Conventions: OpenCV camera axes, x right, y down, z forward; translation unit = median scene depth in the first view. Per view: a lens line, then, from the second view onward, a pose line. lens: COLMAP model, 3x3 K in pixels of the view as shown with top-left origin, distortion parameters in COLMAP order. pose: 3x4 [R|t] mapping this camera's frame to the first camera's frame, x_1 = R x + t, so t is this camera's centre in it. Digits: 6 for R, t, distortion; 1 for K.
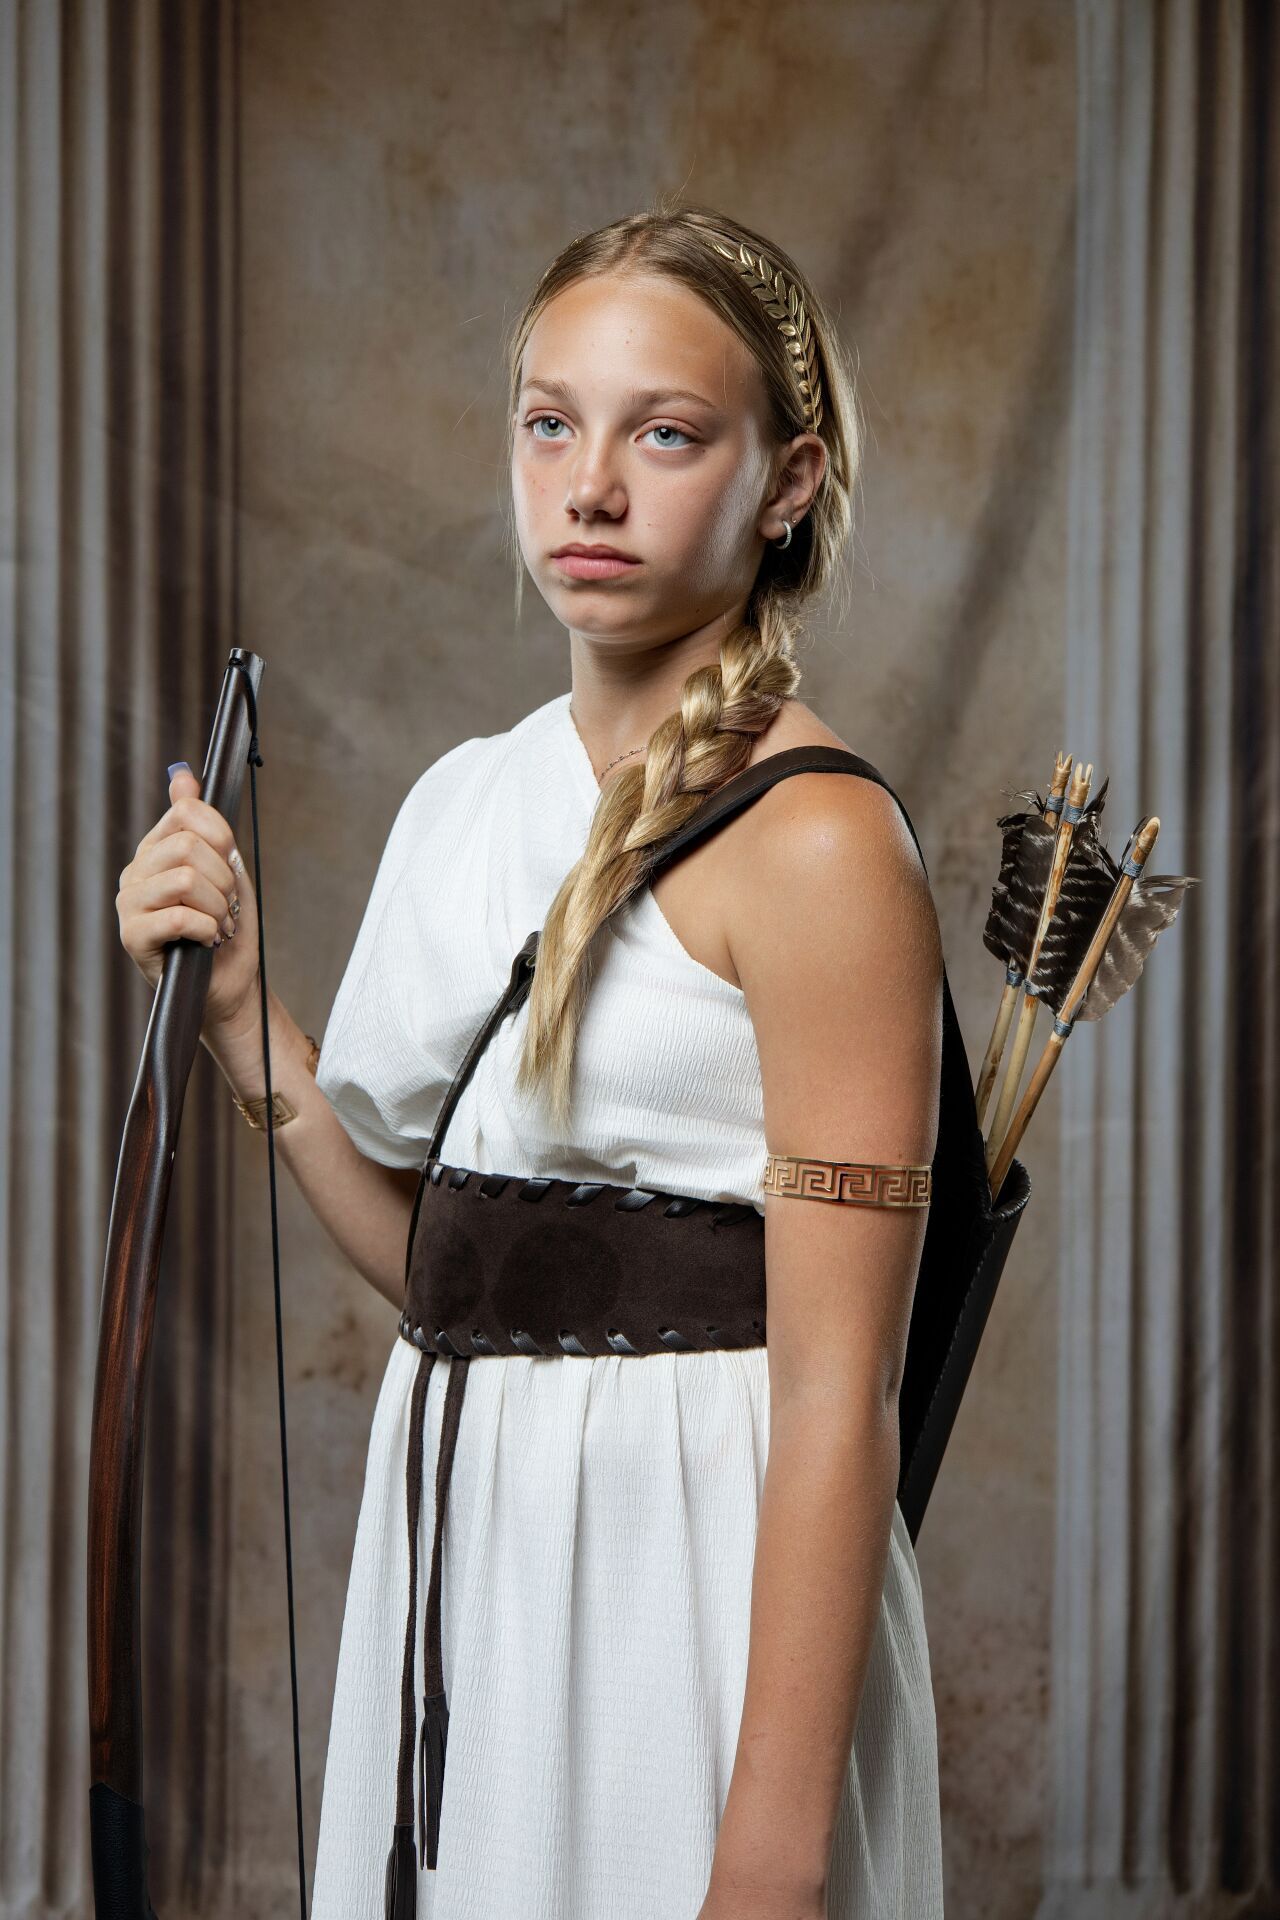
lens RADIAL K [[4183.4, 0, 635.4], [0, 4183.4, 907.8], [0, 0, 1]] dist [0.017467, -0.346740]
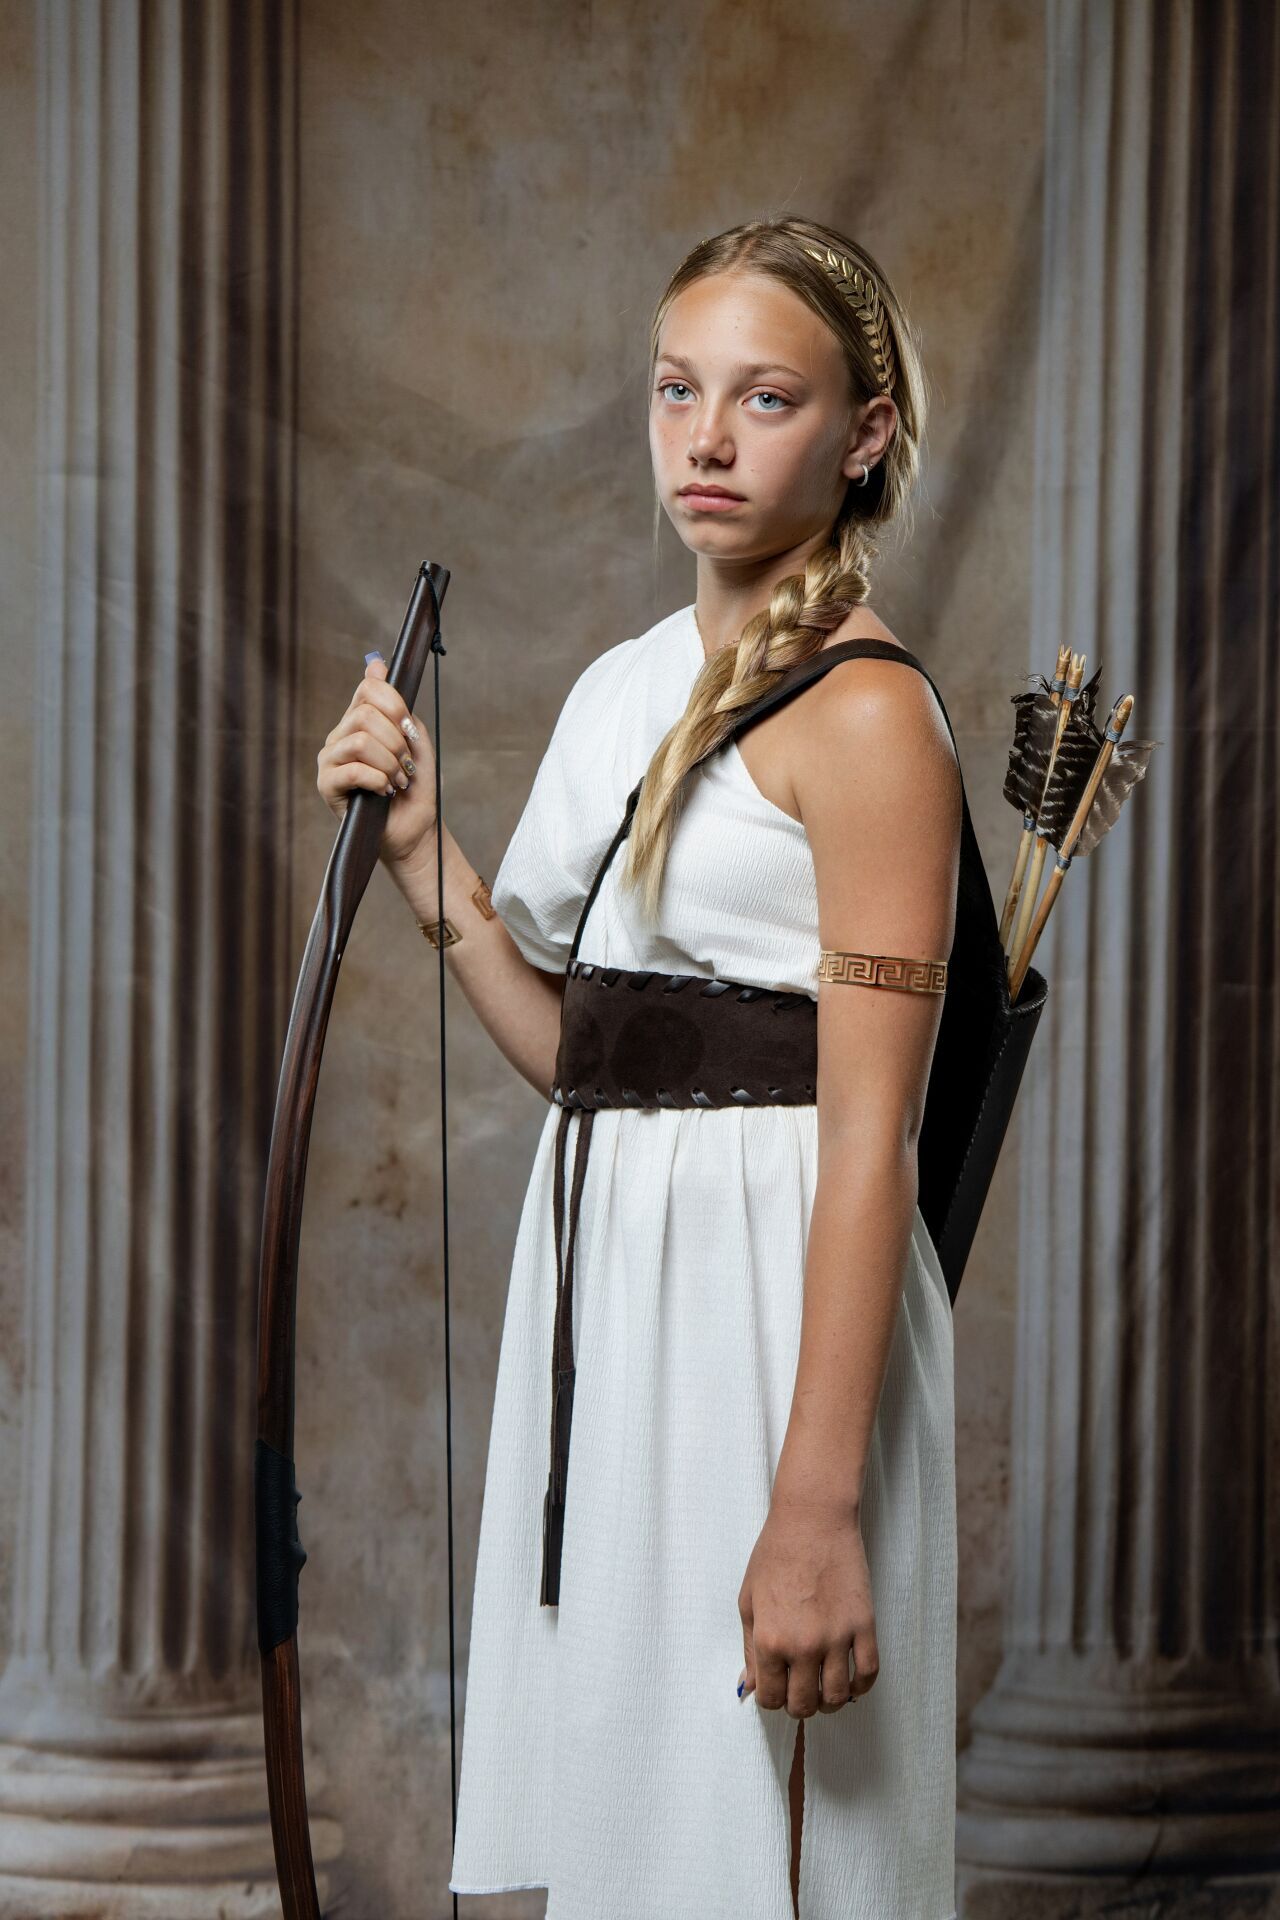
lens RADIAL K [[4745.1, 0, 662.7], [0, 4745.1, 1027.5], [0, 0, 1]] dist [-0.008881, -0.022871]
pose [[0.999095, 0.004114, 0.042343, -0.050224], [-0.005651, 0.999327, 0.036242, 0.017655], [-0.042166, -0.036448, 0.998446, -0.278486]]
